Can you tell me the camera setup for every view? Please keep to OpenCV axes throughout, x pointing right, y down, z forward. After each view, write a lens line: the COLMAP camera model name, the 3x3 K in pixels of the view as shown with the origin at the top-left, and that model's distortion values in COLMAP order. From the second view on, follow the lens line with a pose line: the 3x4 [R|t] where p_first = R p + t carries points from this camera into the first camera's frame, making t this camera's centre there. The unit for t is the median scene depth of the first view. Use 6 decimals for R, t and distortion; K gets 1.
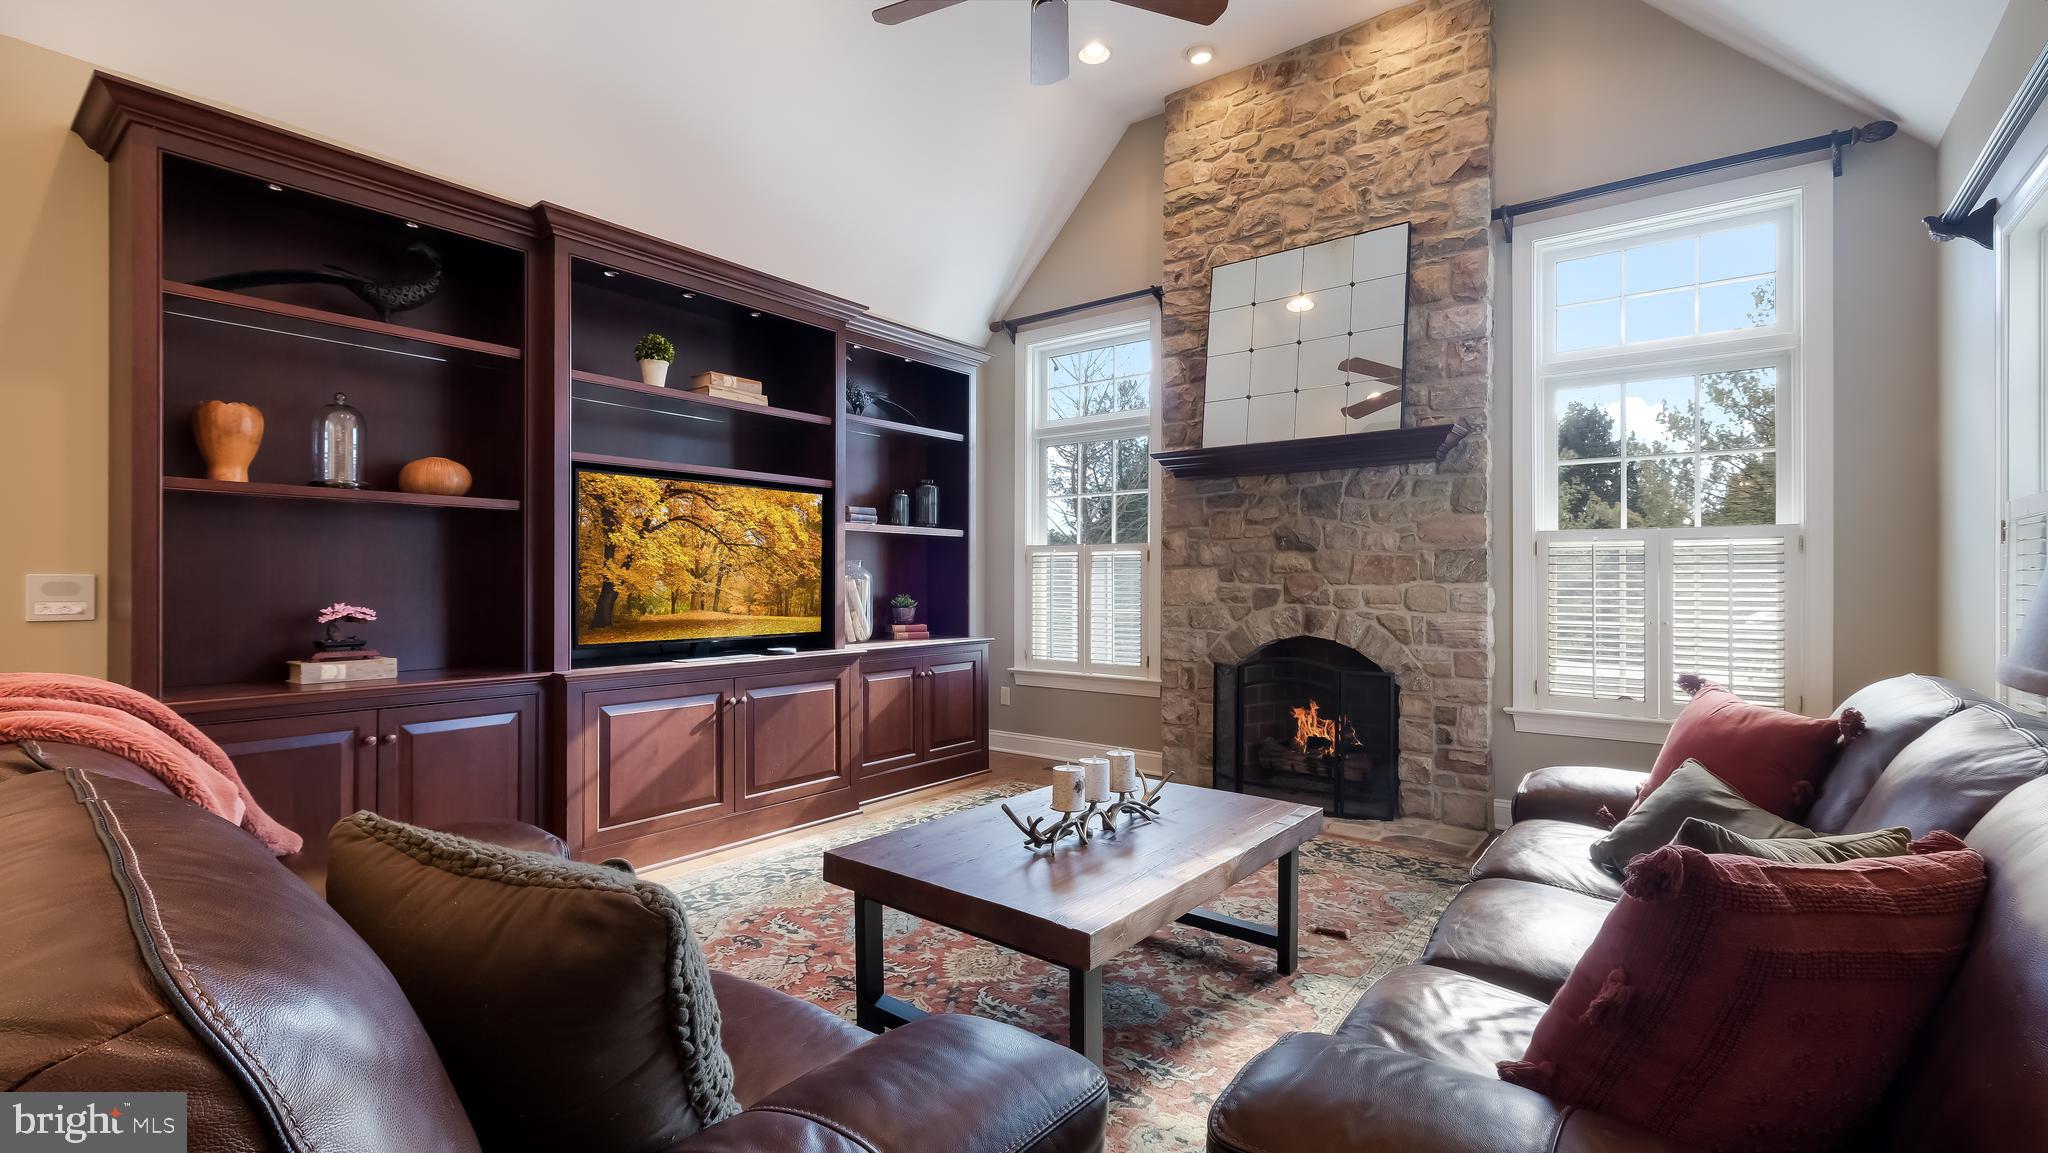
lens RADIAL K [[900.8, 0, 1001.9], [0, 900.8, 573.6], [0, 0, 1]] dist [0.012317, -0.001681]
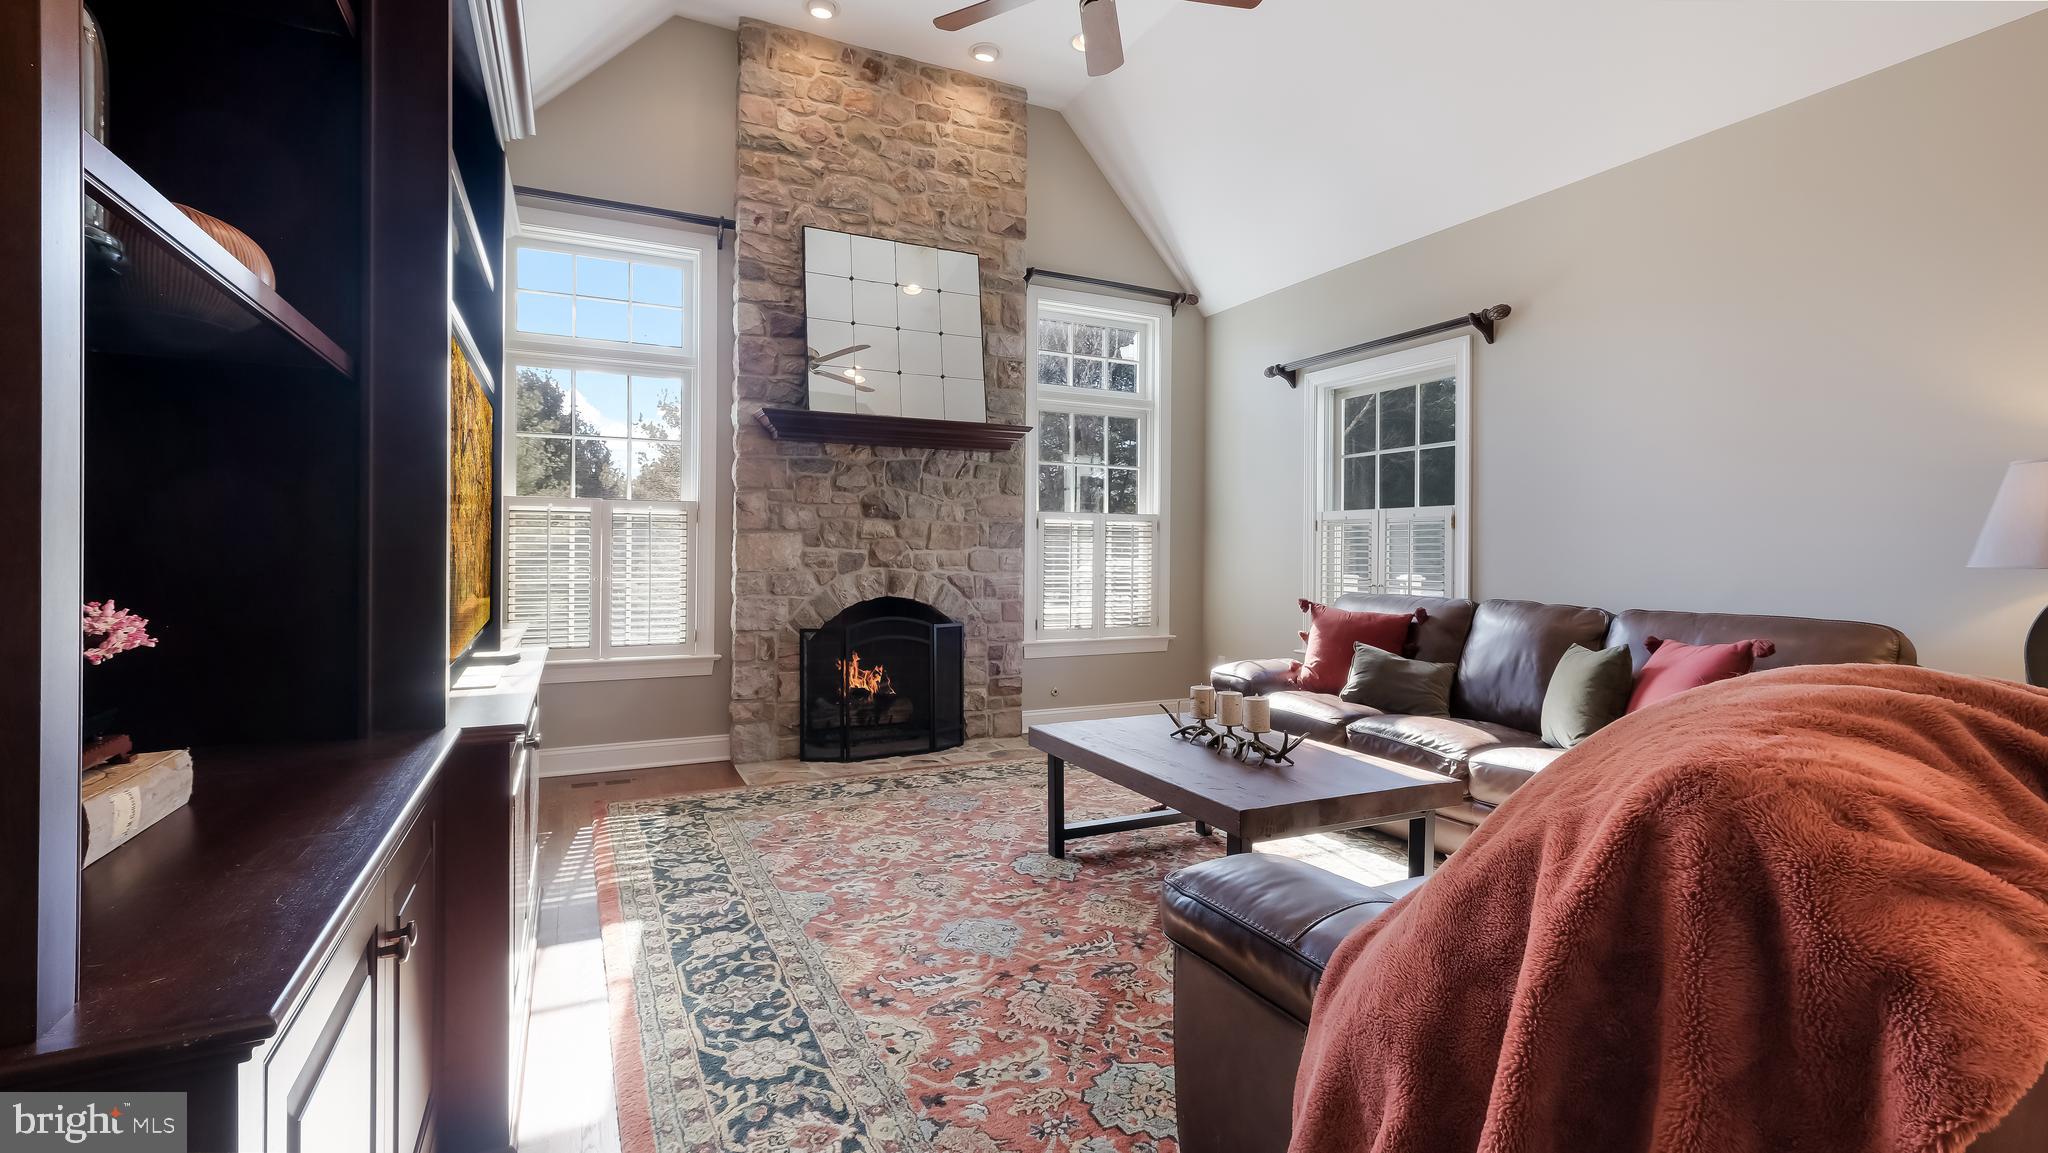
lens RADIAL K [[900.8, 0, 1046.8], [0, 900.8, 547.2], [0, 0, 1]] dist [0.012317, -0.001681]
pose [[0.426655, 0.004069, 0.904405, -0.585610], [-0.011812, 0.999930, 0.001073, 0.006070], [-0.904337, -0.011141, 0.426673, 0.369751]]
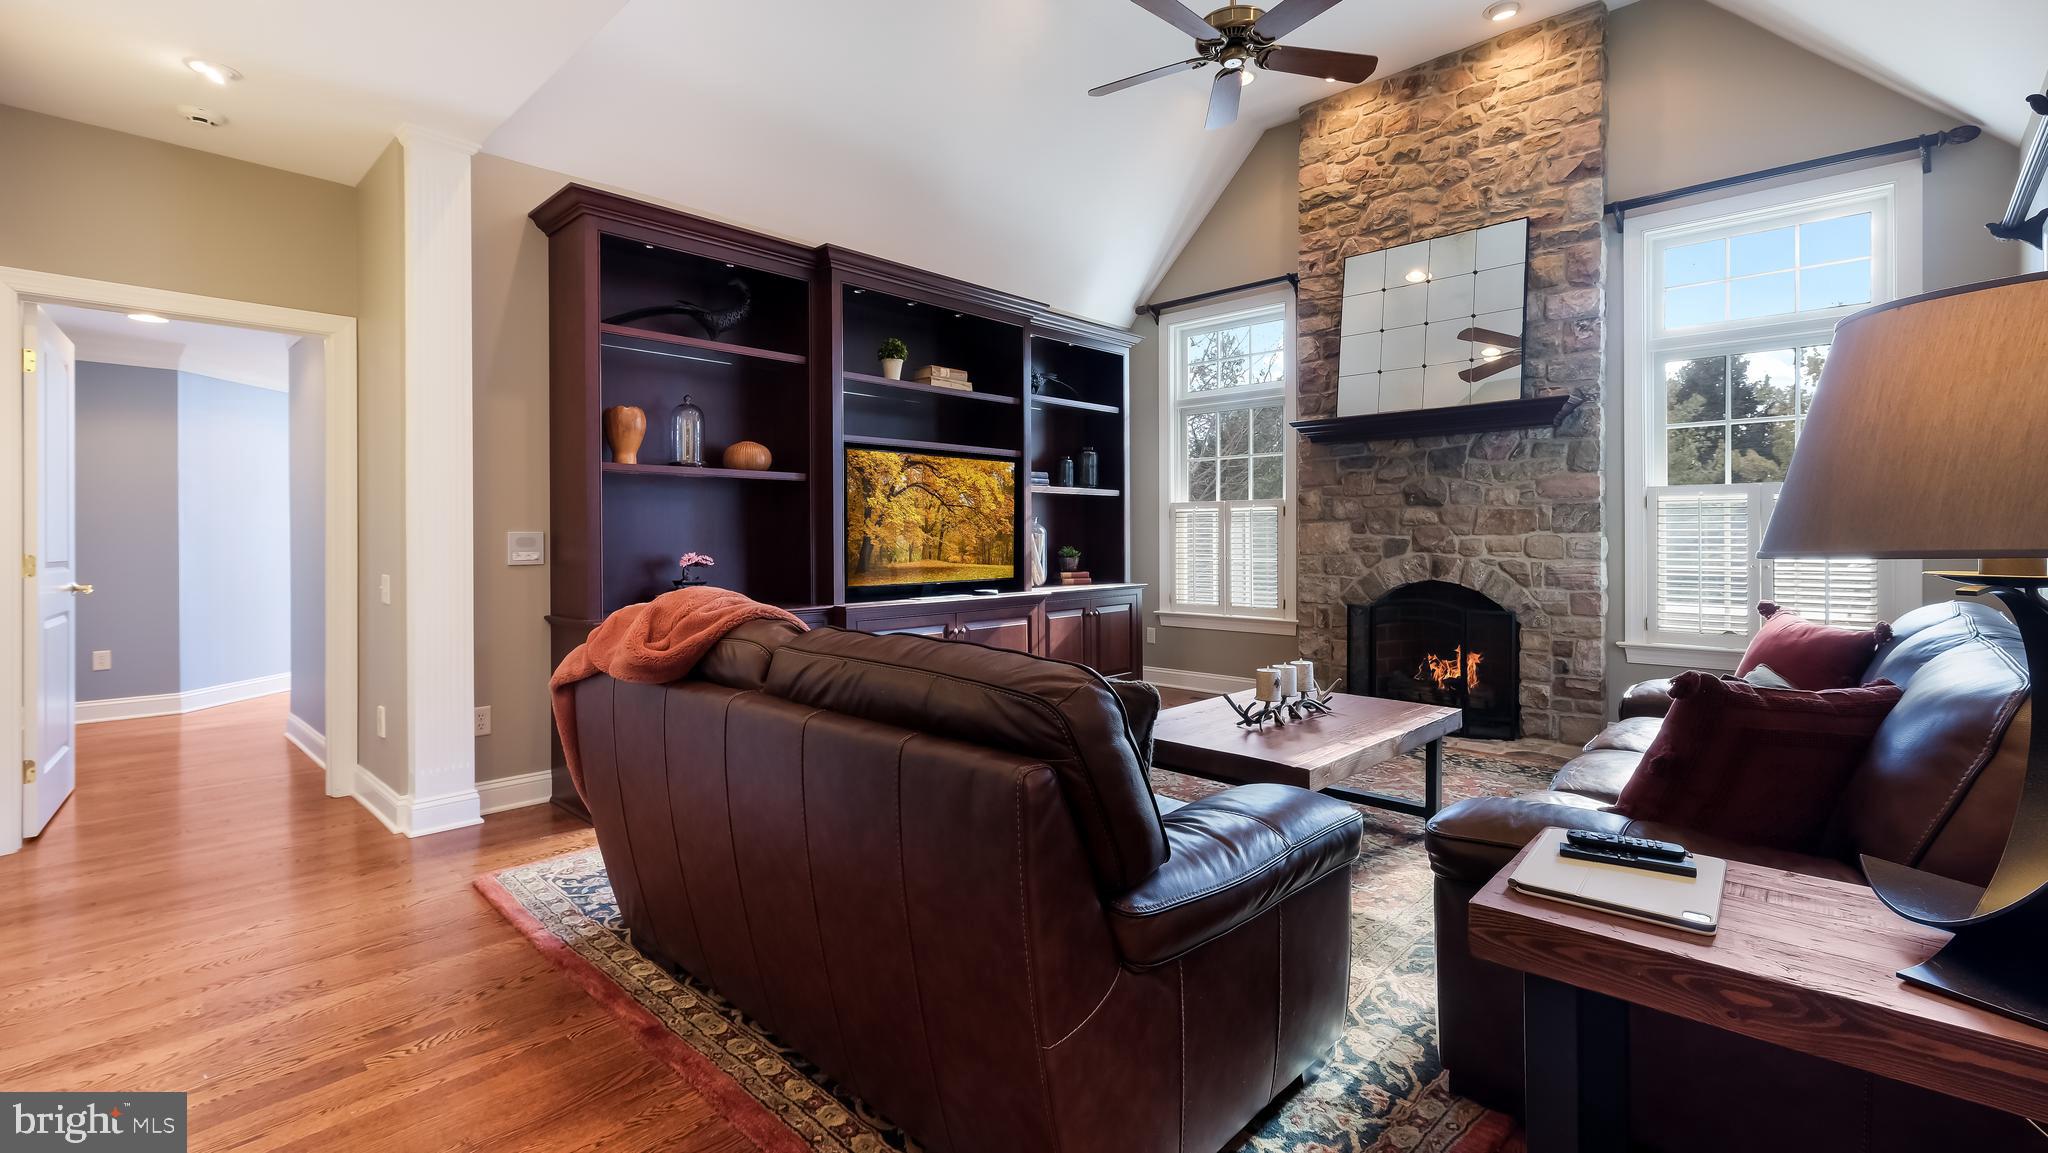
lens RADIAL K [[900.8, 0, 1000.2], [0, 900.8, 535.0], [0, 0, 1]] dist [0.012317, -0.001681]
pose [[0.995193, -0.006032, -0.097743, -0.098264], [0.006676, 0.999958, 0.006268, 0.000951], [0.097702, -0.006890, 0.995192, -0.196025]]
